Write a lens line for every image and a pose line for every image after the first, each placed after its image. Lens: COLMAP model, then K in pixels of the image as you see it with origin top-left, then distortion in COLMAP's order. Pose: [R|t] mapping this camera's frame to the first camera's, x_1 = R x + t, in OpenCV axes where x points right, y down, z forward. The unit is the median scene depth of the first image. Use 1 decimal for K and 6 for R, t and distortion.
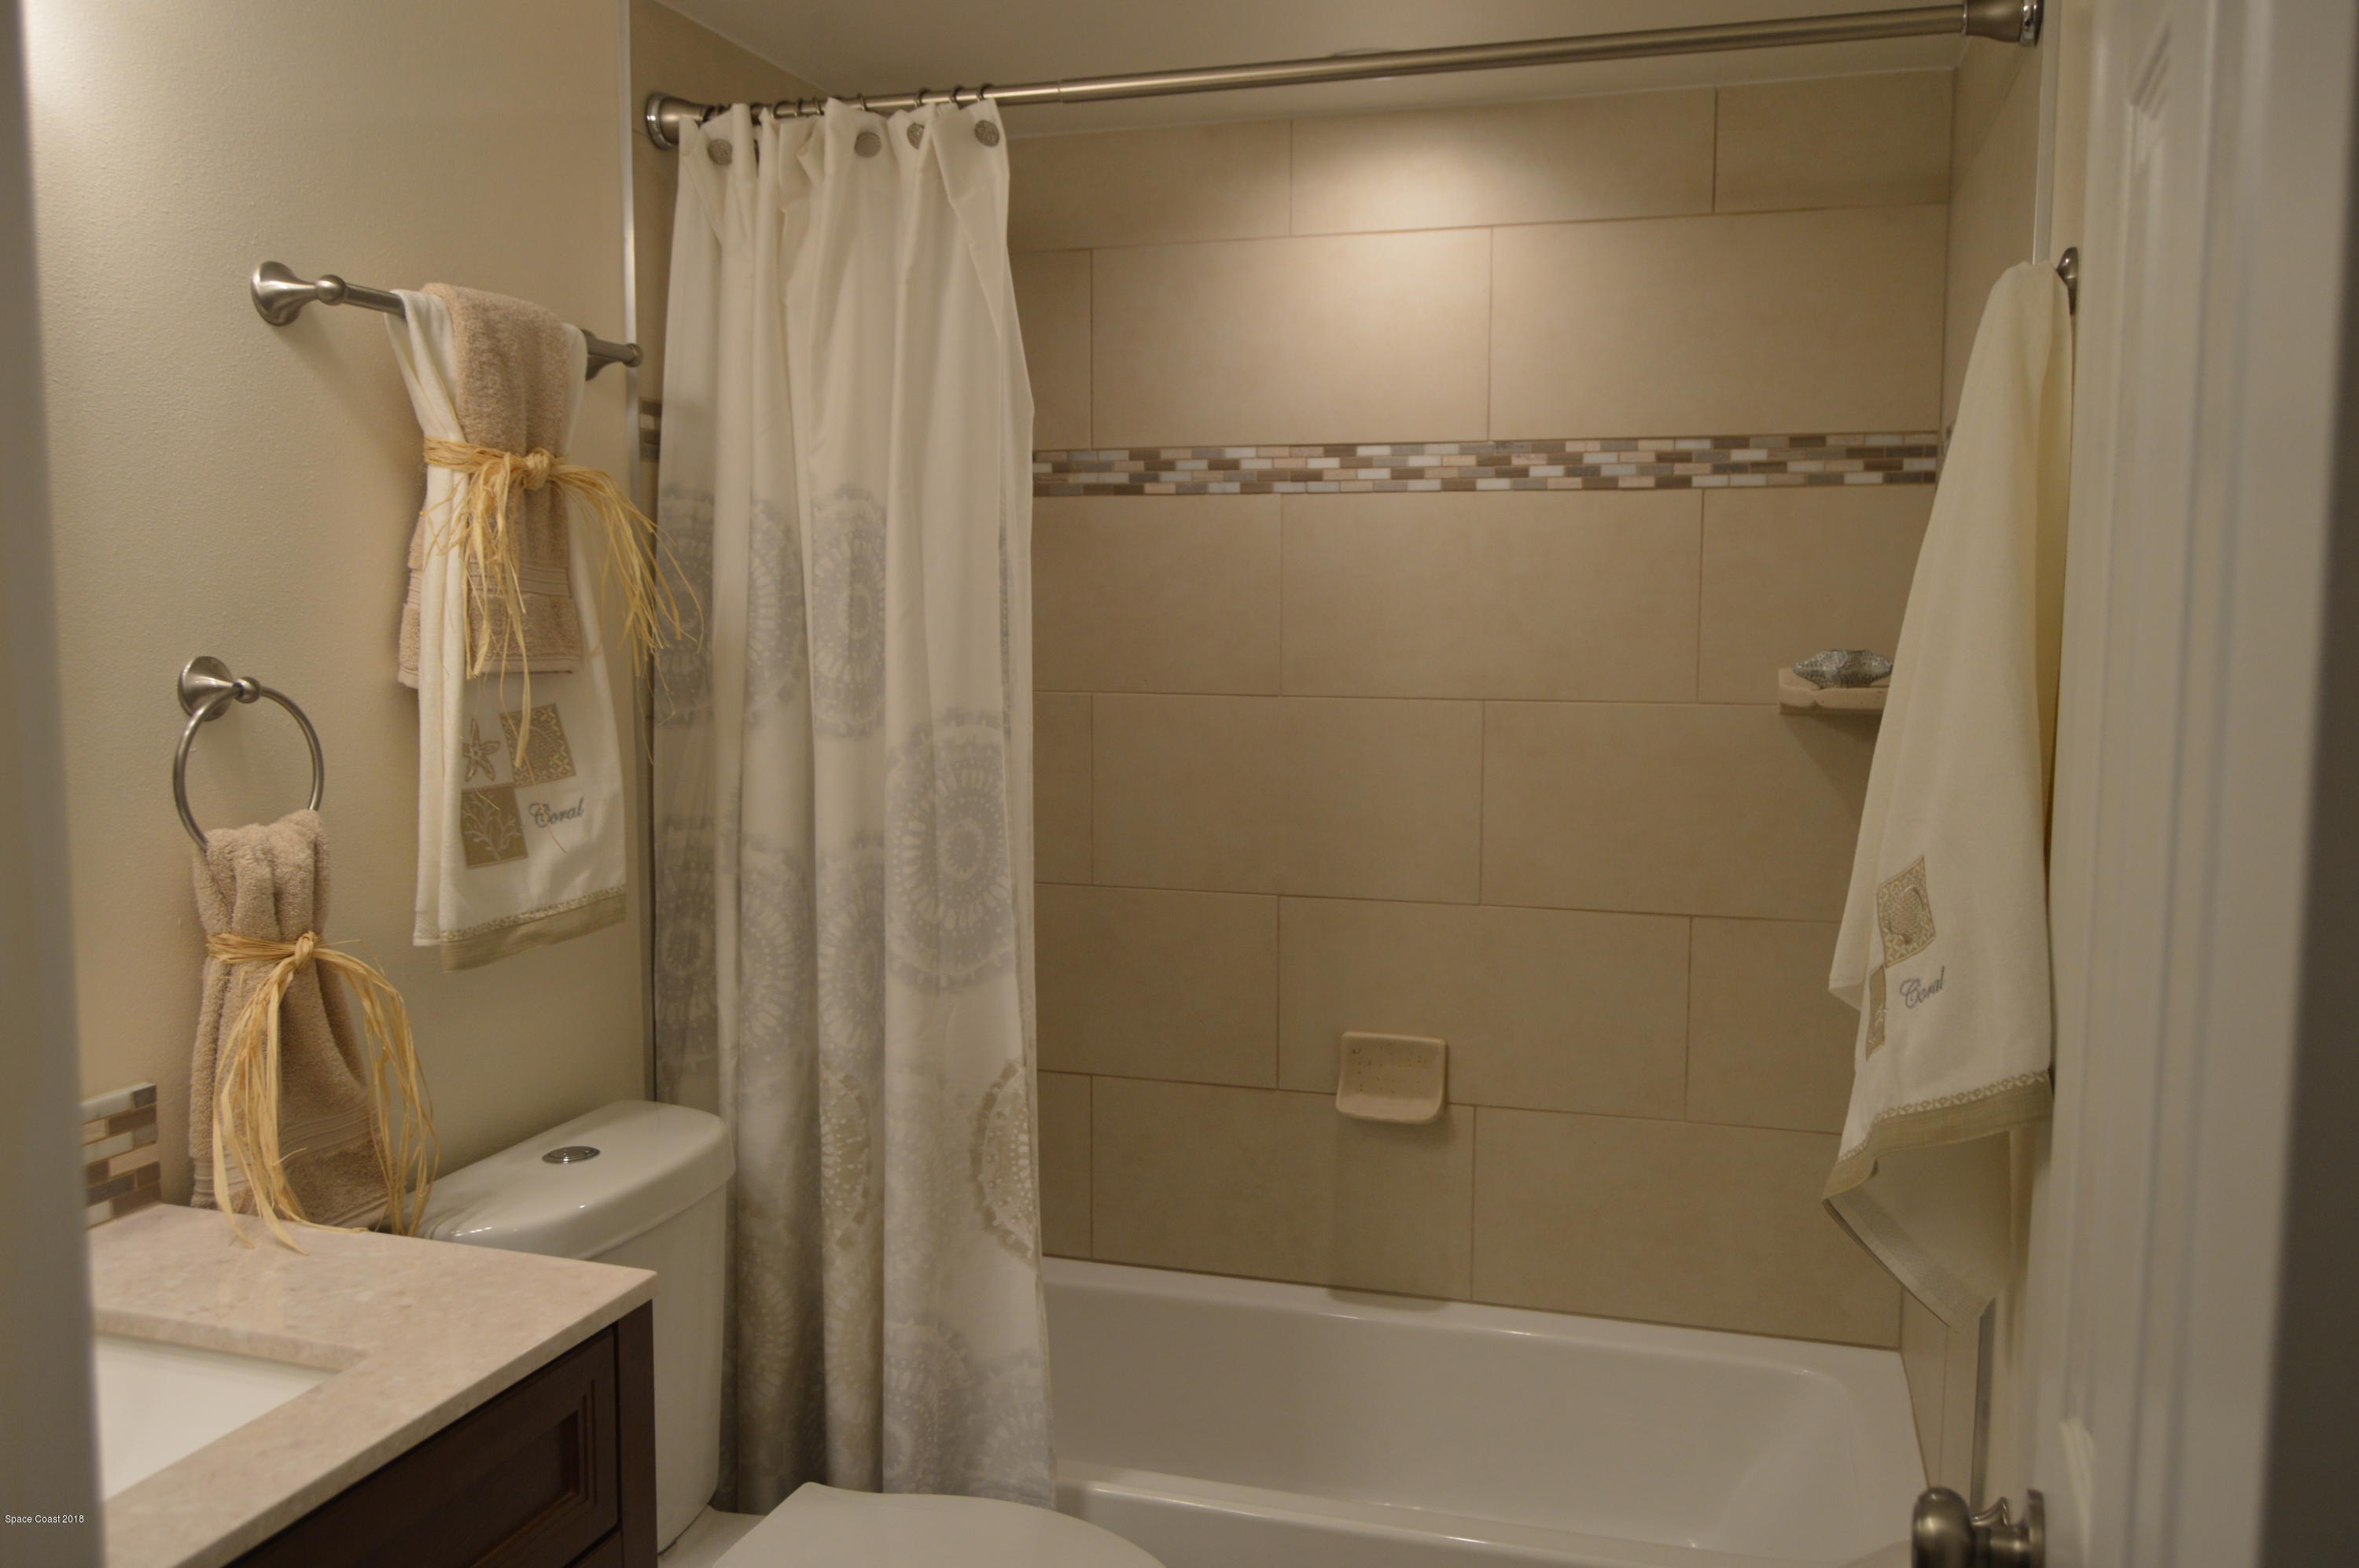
lens RADIAL K [[1850.9, 0, 1177.5], [0, 1850.9, 785.7], [0, 0, 1]] dist [-0.018832, 0.014169]
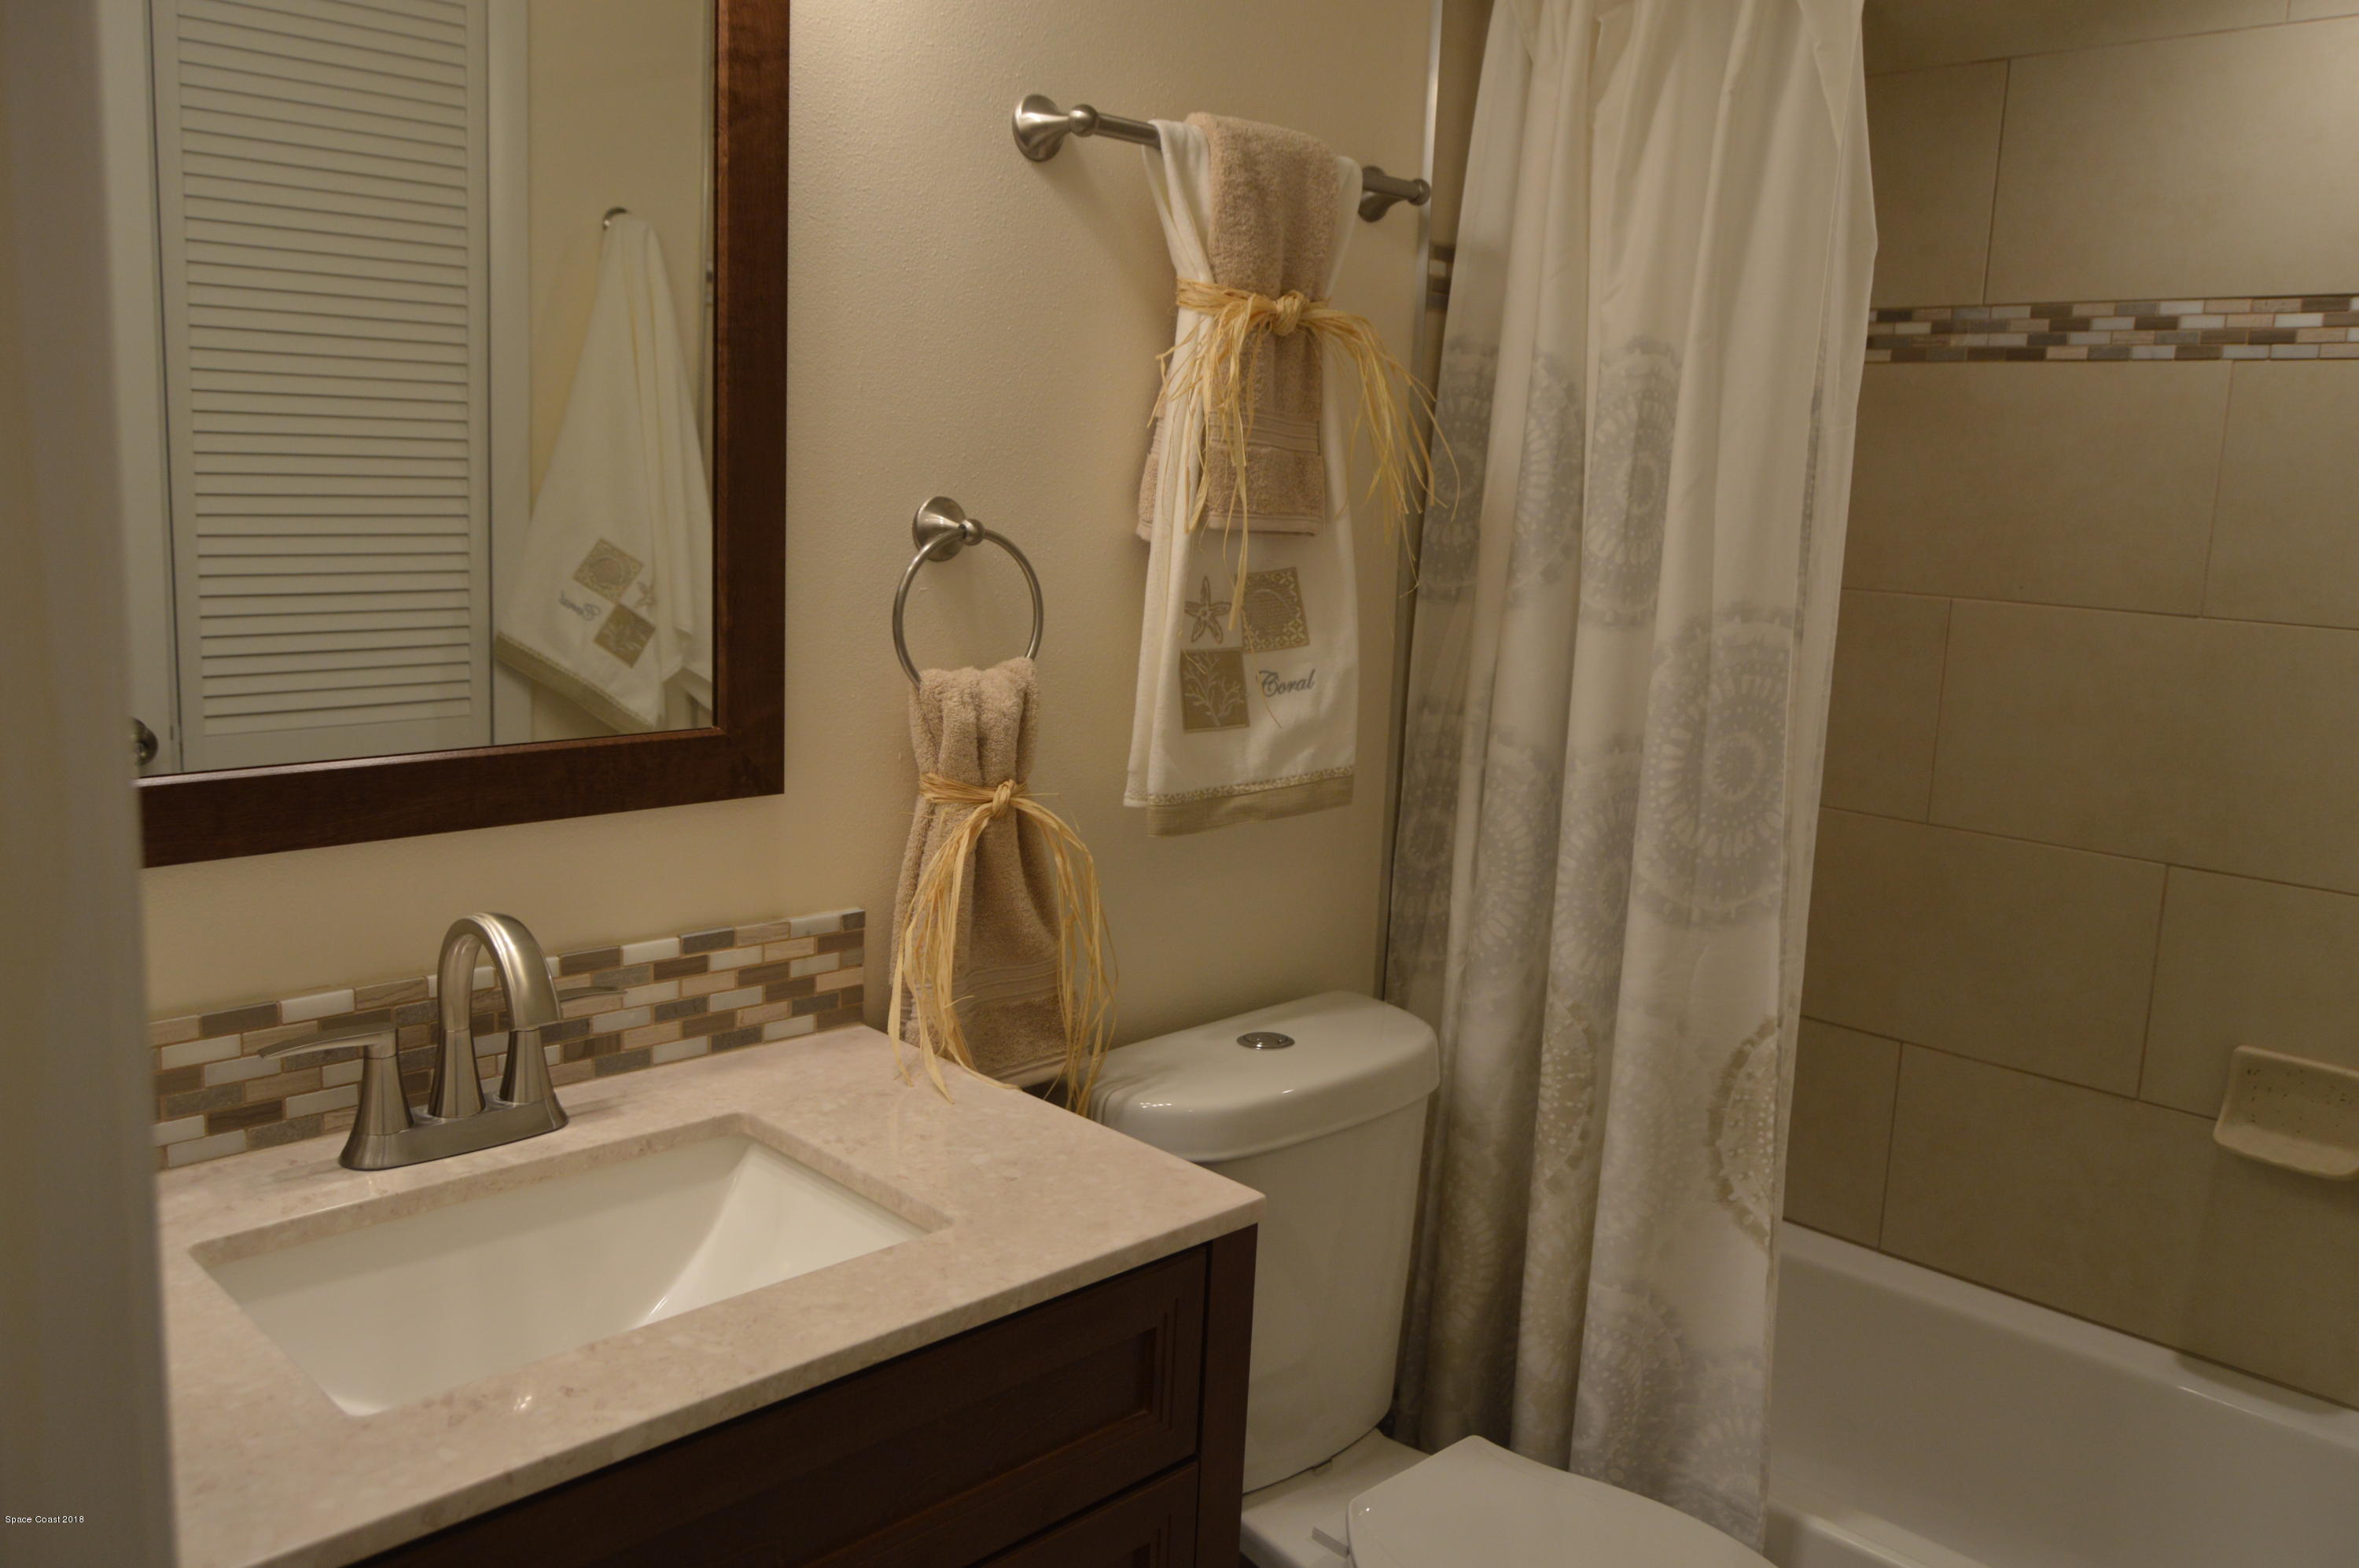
lens RADIAL K [[1850.9, 0, 1174.8], [0, 1850.9, 782.7], [0, 0, 1]] dist [-0.018832, 0.014169]
pose [[0.882663, 0.110924, -0.456729, 0.049114], [-0.084059, 0.993340, 0.078799, -0.004171], [0.462428, -0.031161, 0.886109, 0.123827]]
